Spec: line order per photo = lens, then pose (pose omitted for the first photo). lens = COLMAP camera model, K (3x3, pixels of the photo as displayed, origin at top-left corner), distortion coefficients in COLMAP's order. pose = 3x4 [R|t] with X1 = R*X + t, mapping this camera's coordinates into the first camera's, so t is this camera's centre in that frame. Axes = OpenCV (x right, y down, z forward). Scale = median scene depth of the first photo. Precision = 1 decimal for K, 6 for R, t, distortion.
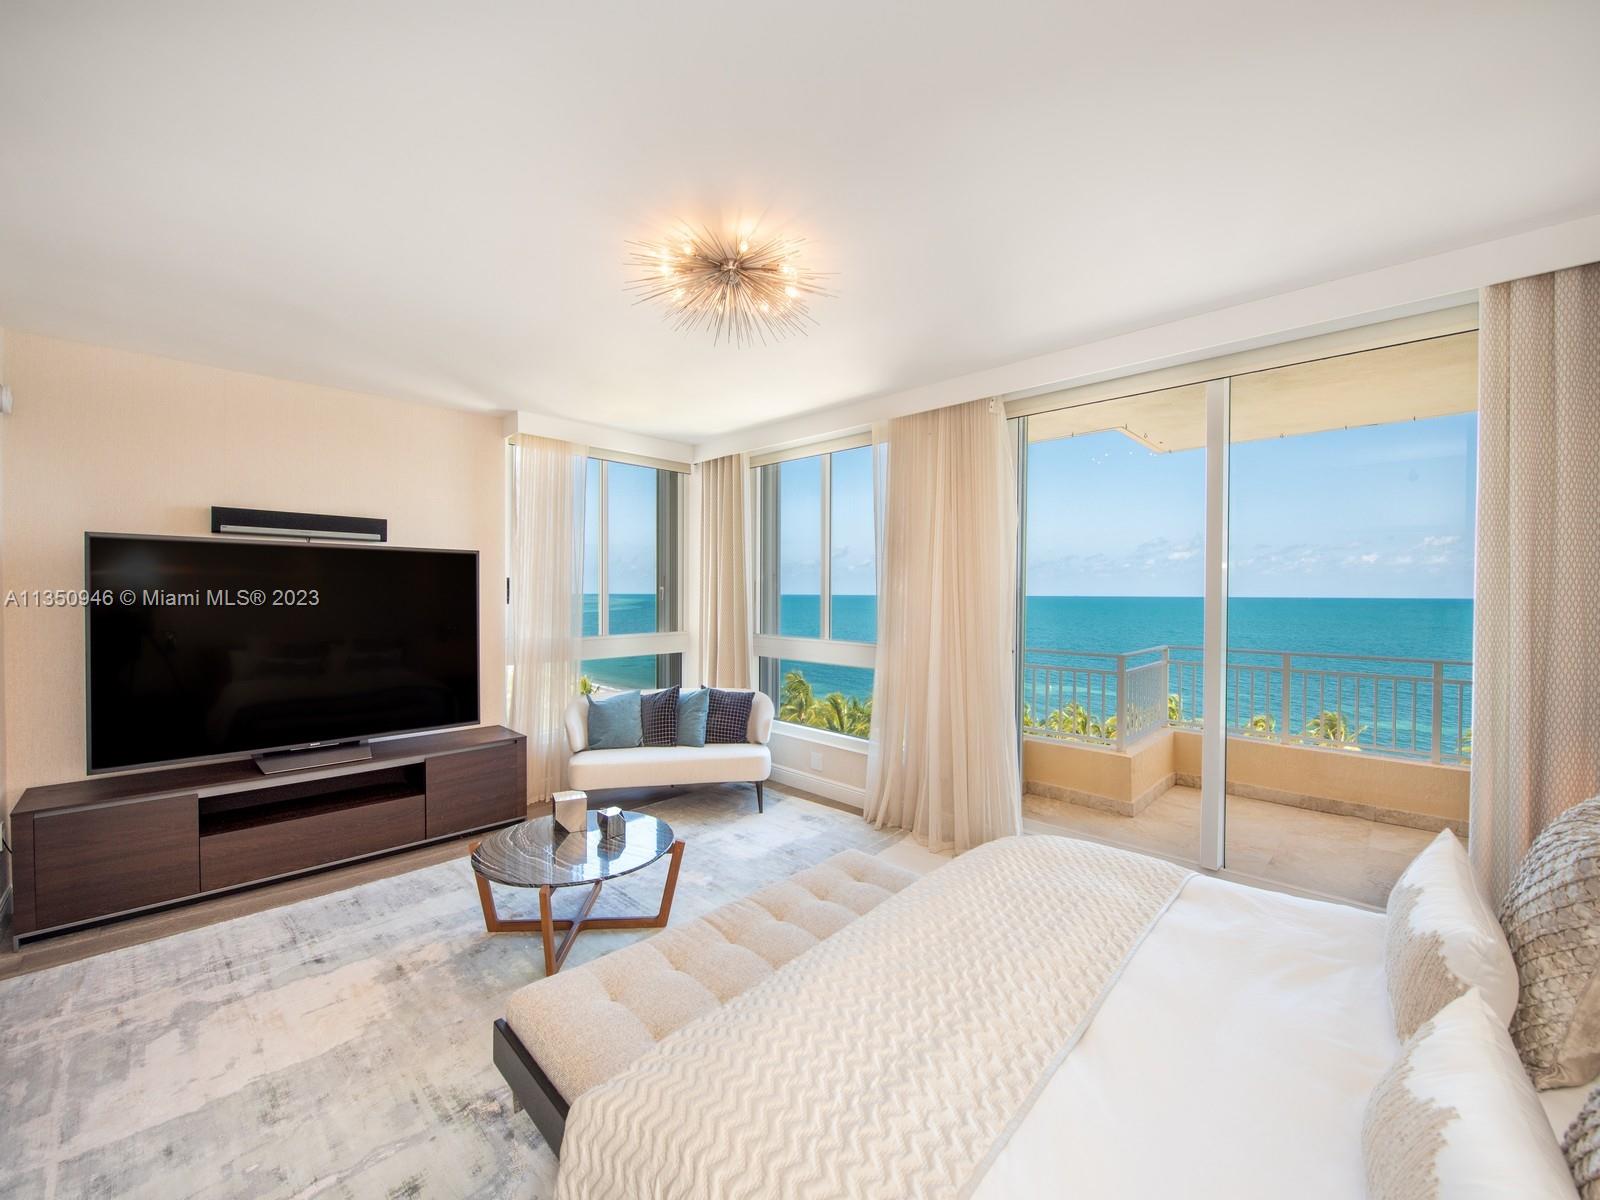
lens RADIAL K [[629.4, 0, 802.2], [0, 629.4, 604.9], [0, 0, 1]] dist [-0.000023, -0.000079]
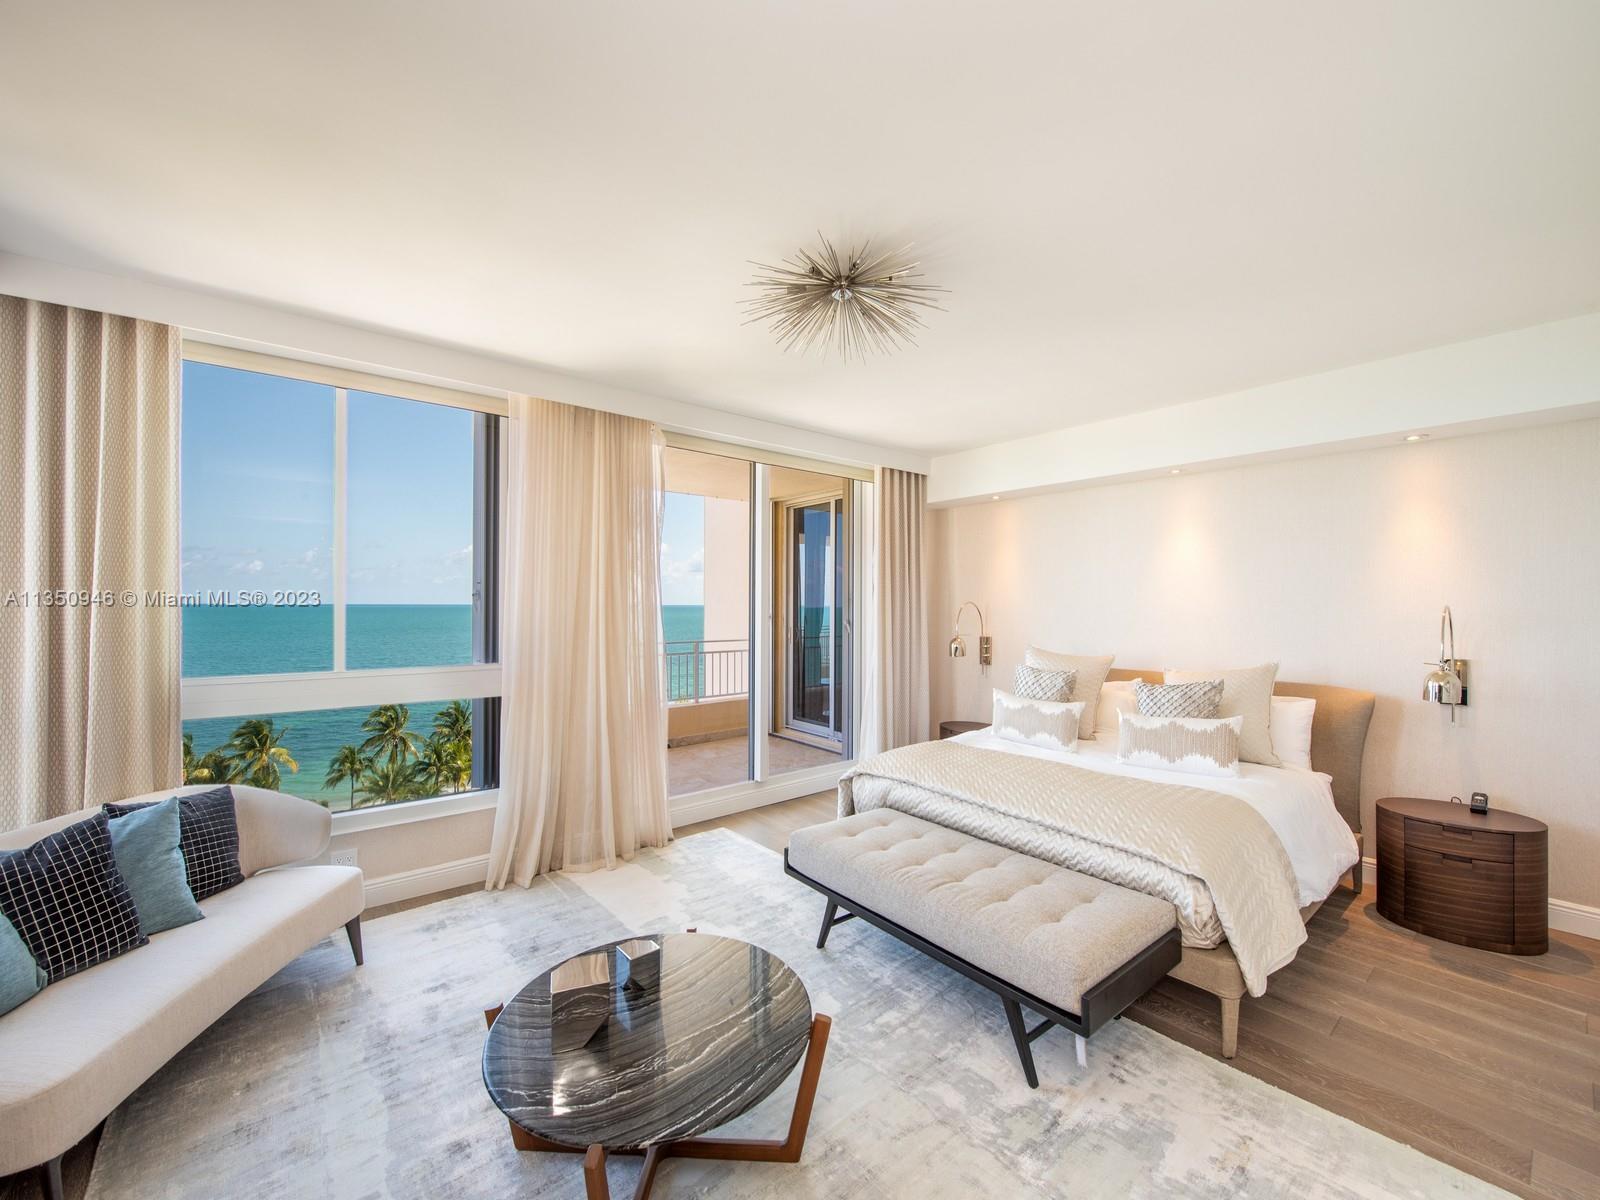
lens RADIAL K [[629.4, 0, 801.3], [0, 629.4, 596.0], [0, 0, 1]] dist [-0.000023, -0.000079]
pose [[0.121614, 0.010556, 0.992521, -0.644169], [0.012040, 0.999854, -0.012109, -0.010095], [-0.992504, 0.013423, 0.121469, 0.527585]]
